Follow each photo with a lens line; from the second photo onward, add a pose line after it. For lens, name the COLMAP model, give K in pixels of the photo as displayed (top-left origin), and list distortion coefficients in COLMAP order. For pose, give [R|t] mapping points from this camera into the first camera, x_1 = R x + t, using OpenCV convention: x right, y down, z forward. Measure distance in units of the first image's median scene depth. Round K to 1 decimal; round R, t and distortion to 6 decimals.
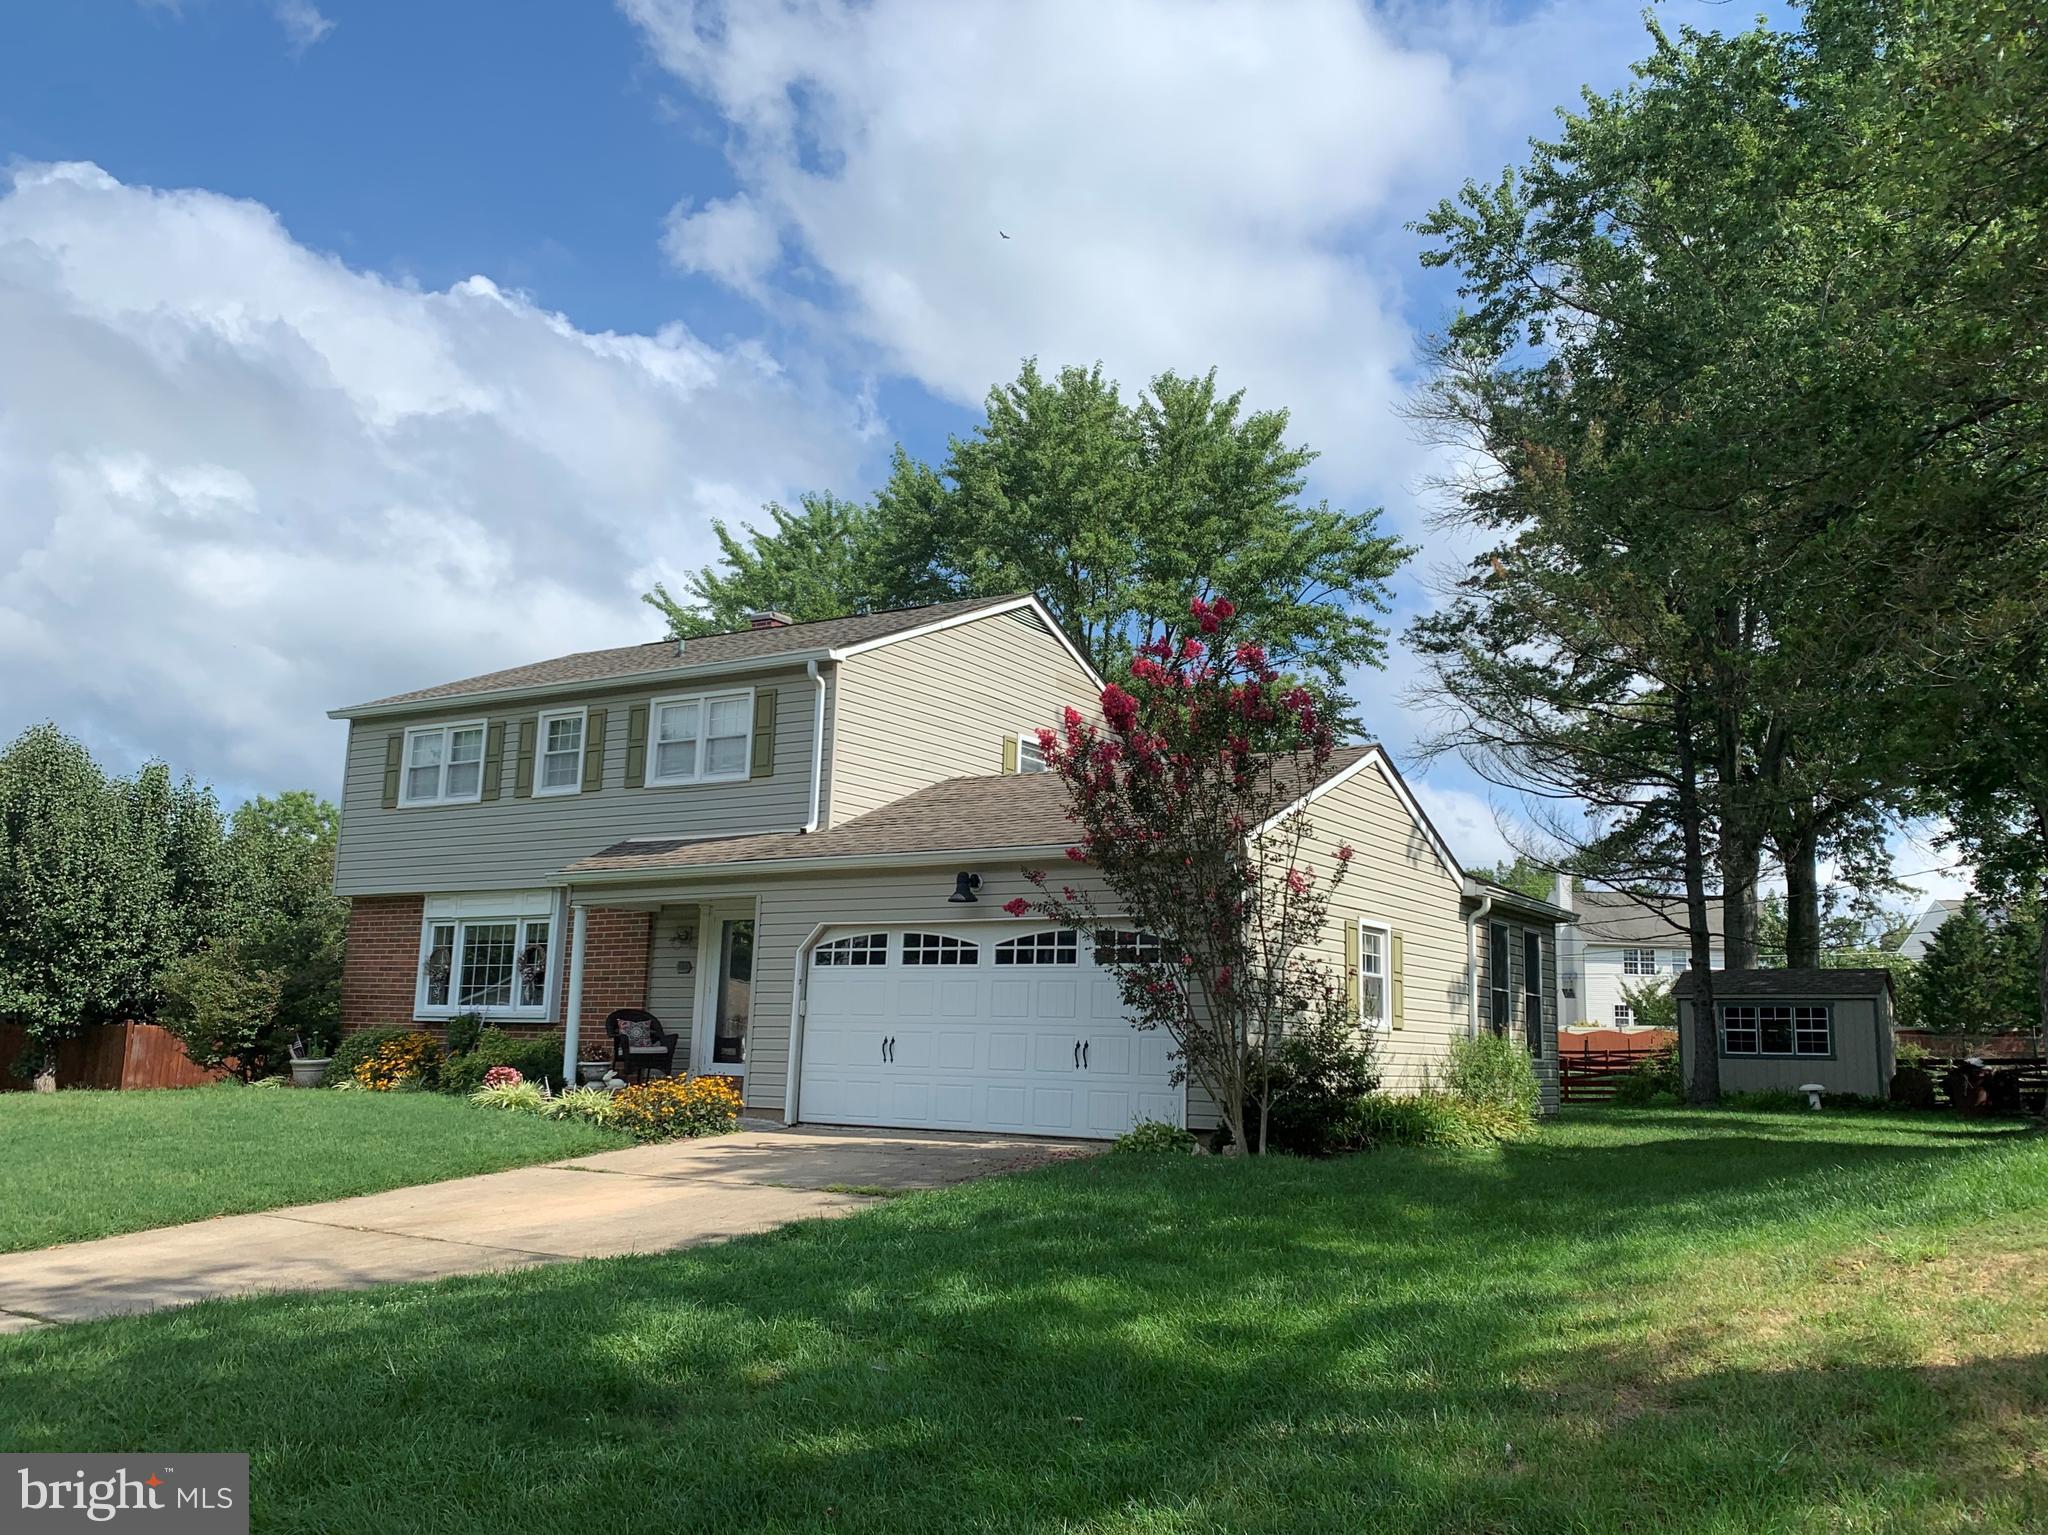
lens RADIAL K [[1600.7, 0, 1024.0], [0, 1600.7, 767.5], [0, 0, 1]] dist [-0.004634, 0.001139]
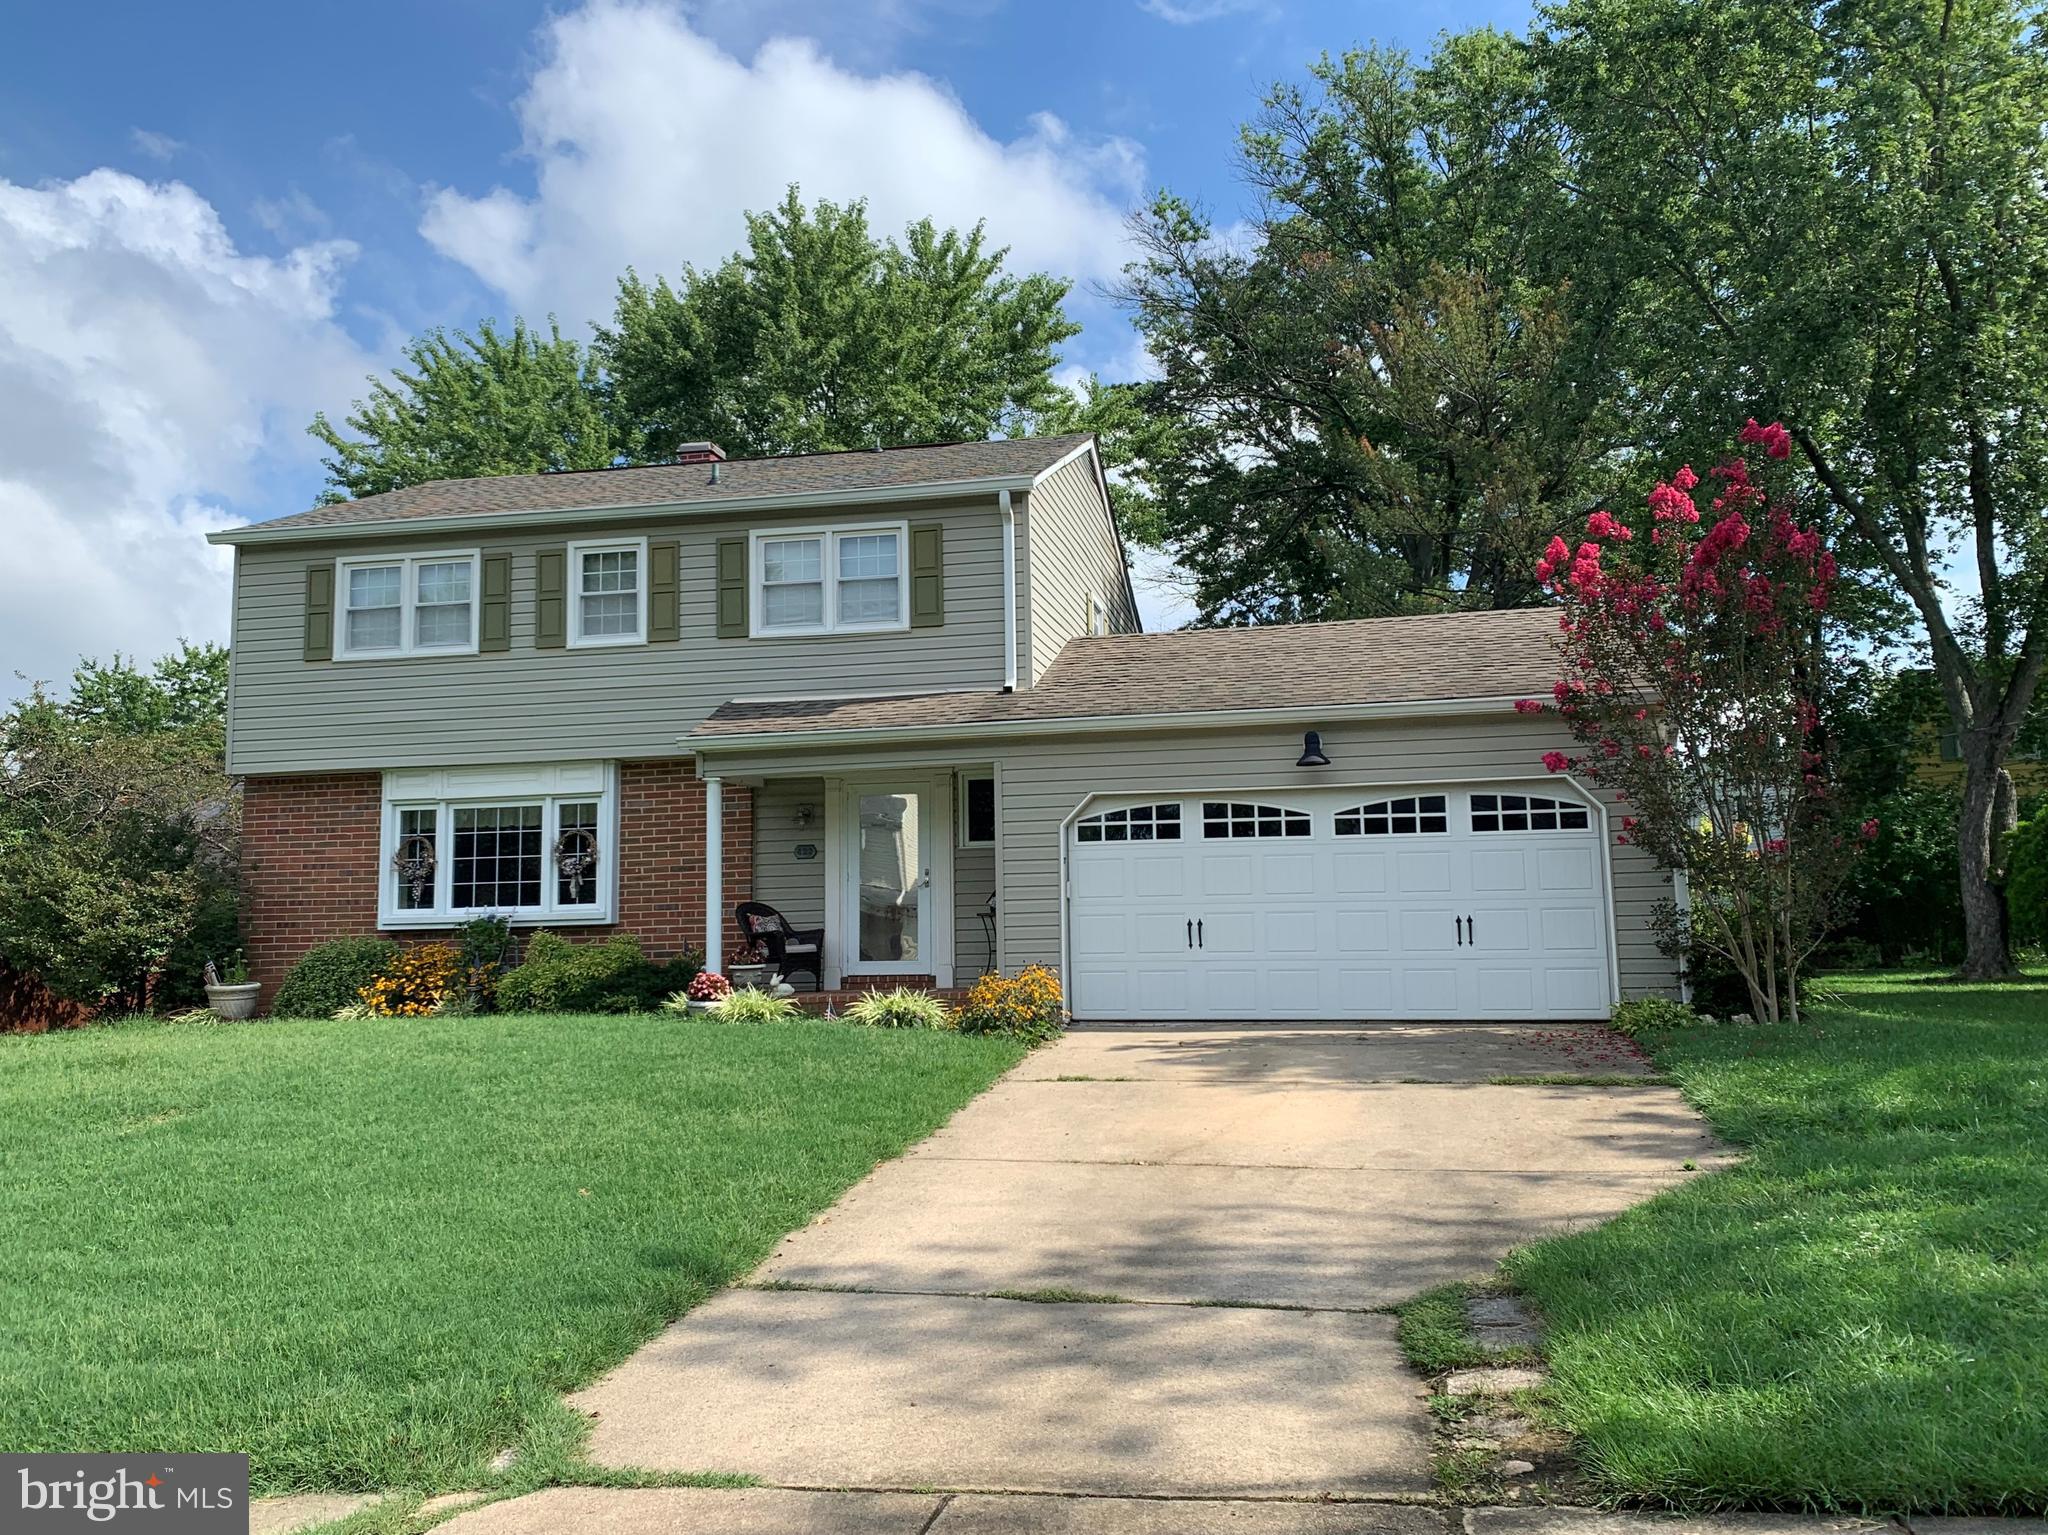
lens RADIAL K [[1566.3, 0, 1024.0], [0, 1566.3, 767.5], [0, 0, 1]] dist [0.014782, -0.004900]
pose [[0.941619, 0.000215, 0.336679, -0.371703], [-0.020465, 0.998187, 0.056598, 0.030512], [-0.336057, -0.060184, 0.939917, 0.184422]]
